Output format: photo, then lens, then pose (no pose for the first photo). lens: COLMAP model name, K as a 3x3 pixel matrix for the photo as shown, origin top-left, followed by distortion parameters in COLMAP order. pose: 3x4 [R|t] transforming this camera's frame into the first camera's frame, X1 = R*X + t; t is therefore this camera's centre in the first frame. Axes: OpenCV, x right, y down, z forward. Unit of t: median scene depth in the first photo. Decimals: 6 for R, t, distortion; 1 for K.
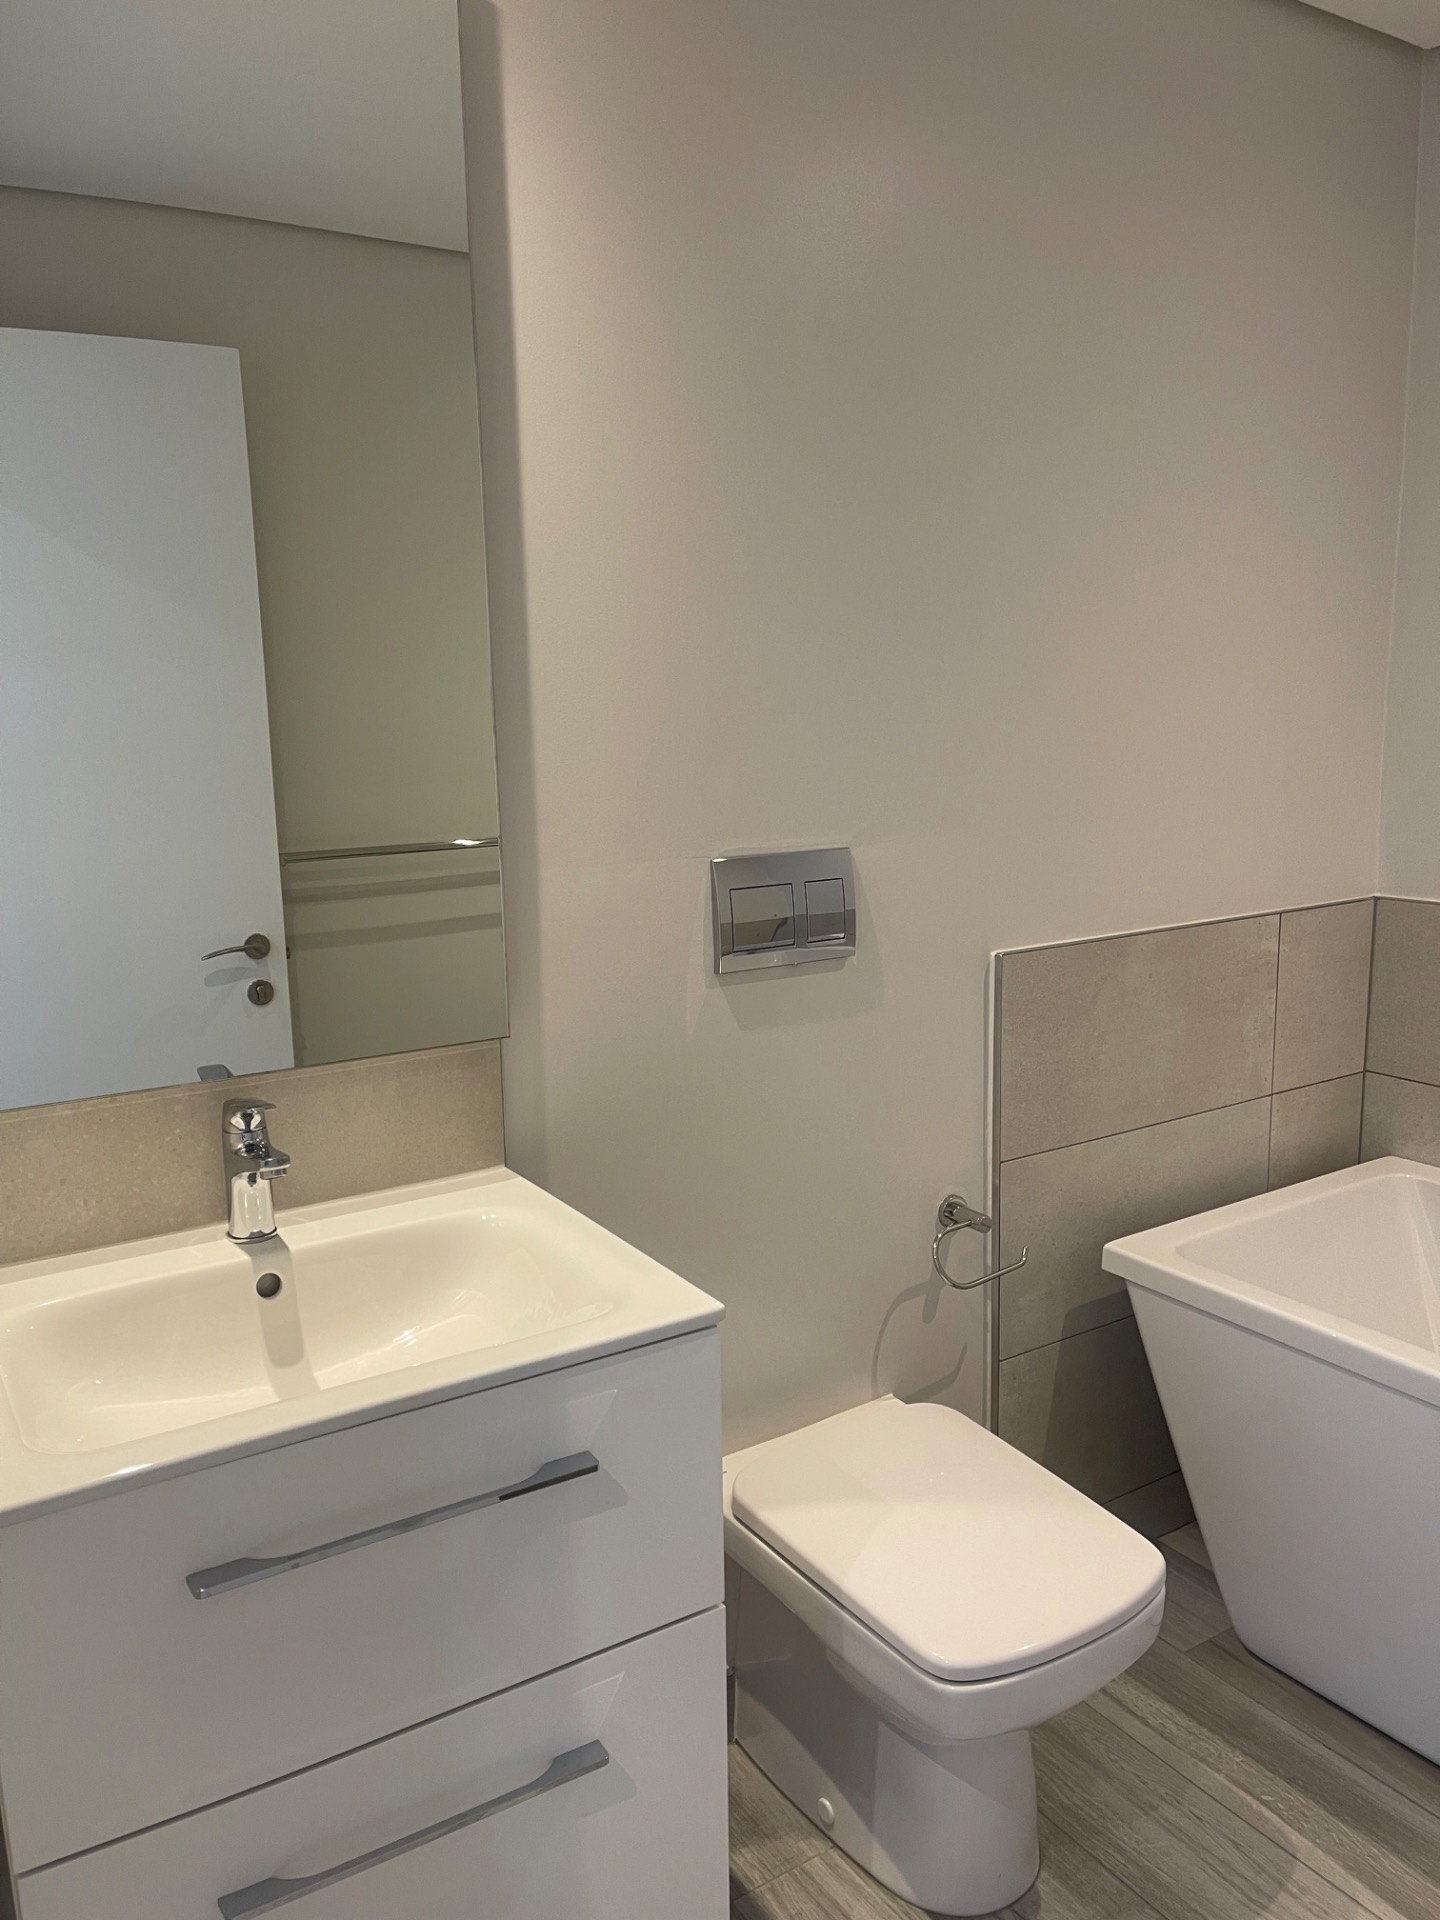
lens RADIAL K [[1465.9, 0, 716.8], [0, 1465.9, 970.0], [0, 0, 1]] dist [0.059713, -0.089916]
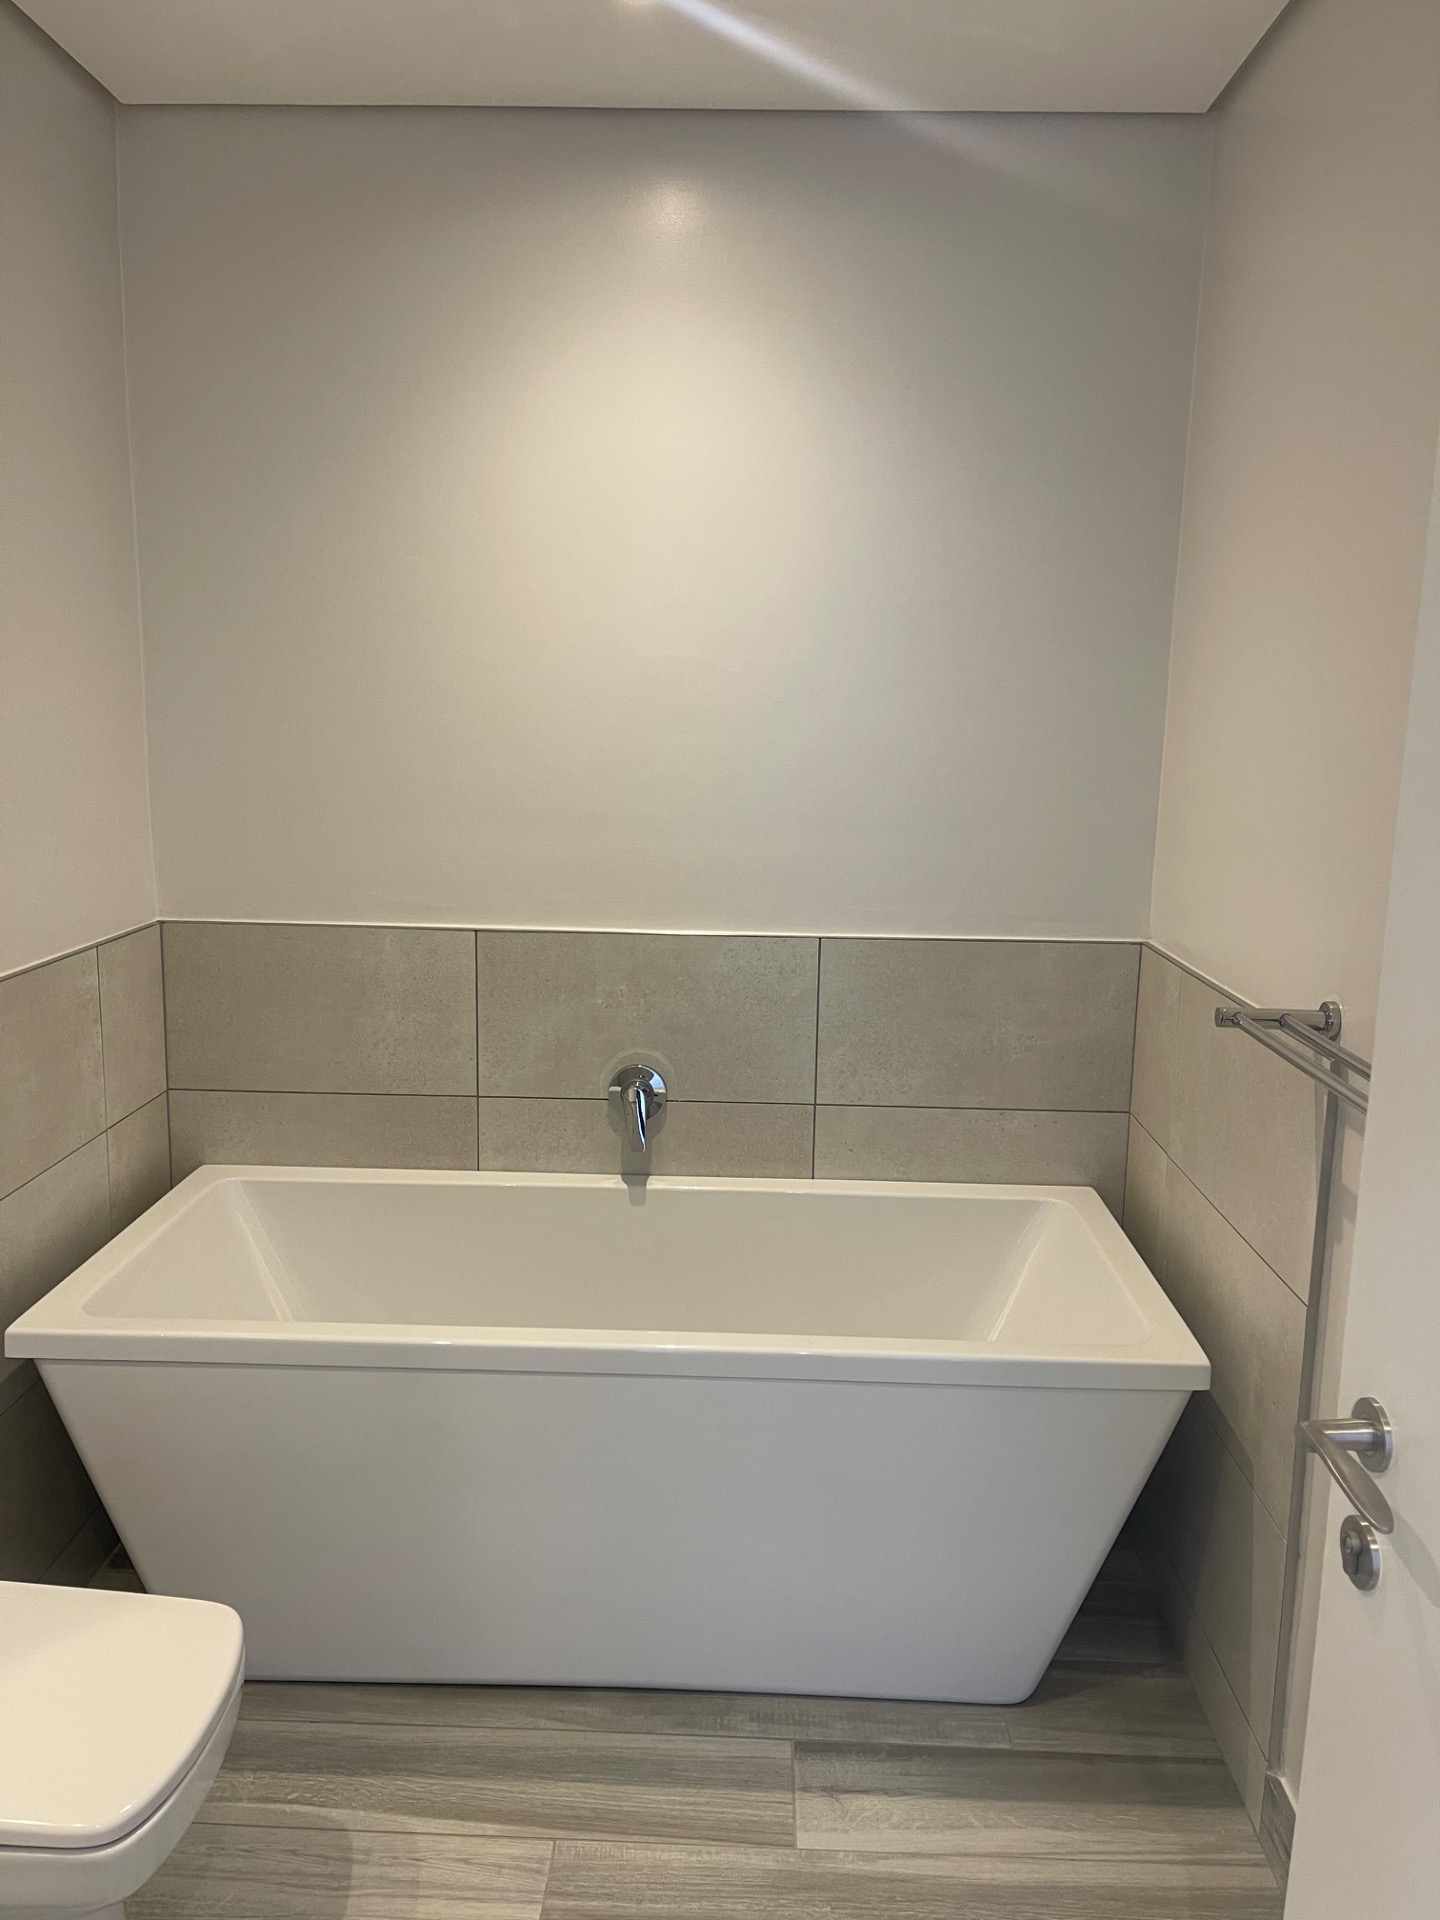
lens RADIAL K [[1465.9, 0, 728.2], [0, 1465.9, 959.5], [0, 0, 1]] dist [0.059713, -0.089916]
pose [[0.539937, -0.097414, 0.836049, -0.274826], [0.092697, 0.994120, 0.055967, -0.058368], [-0.836585, 0.047281, 0.545793, 0.138443]]
